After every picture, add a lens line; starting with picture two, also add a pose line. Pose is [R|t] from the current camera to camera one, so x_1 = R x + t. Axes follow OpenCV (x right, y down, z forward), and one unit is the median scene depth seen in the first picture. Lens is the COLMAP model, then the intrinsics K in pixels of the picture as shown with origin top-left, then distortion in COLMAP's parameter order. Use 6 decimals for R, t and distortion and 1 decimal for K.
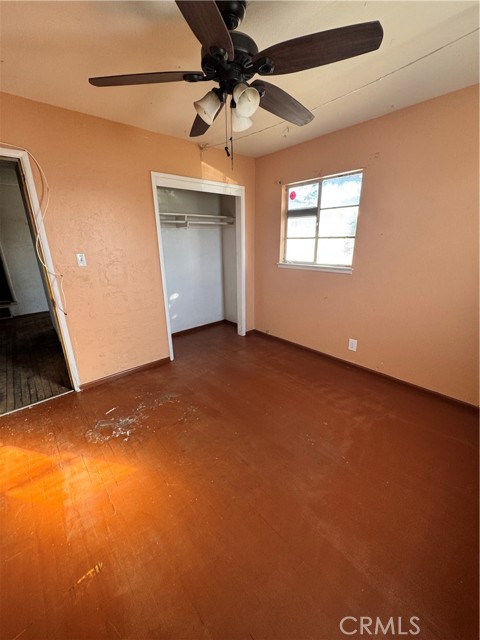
lens RADIAL K [[254.7, 0, 240.0], [0, 254.7, 320.0], [0, 0, 1]] dist [-0.000502, 0.000040]
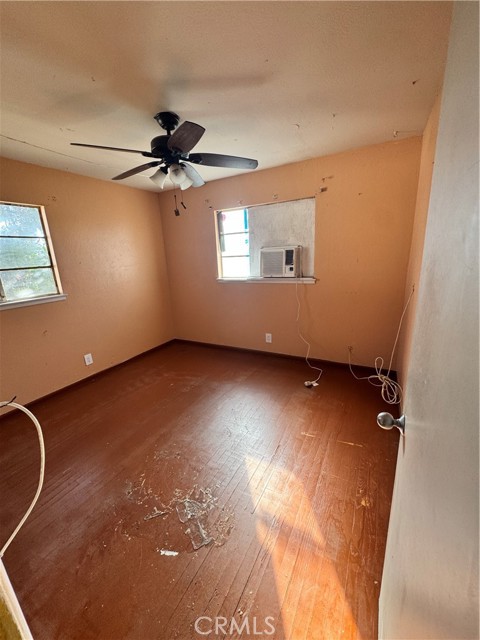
lens RADIAL K [[254.7, 0, 240.0], [0, 254.7, 320.0], [0, 0, 1]] dist [-0.000502, 0.000040]
pose [[-0.338975, -0.209376, 0.917201, -0.930565], [0.336354, 0.883512, 0.325994, -0.234933], [-0.878614, 0.419008, -0.229064, 0.725973]]
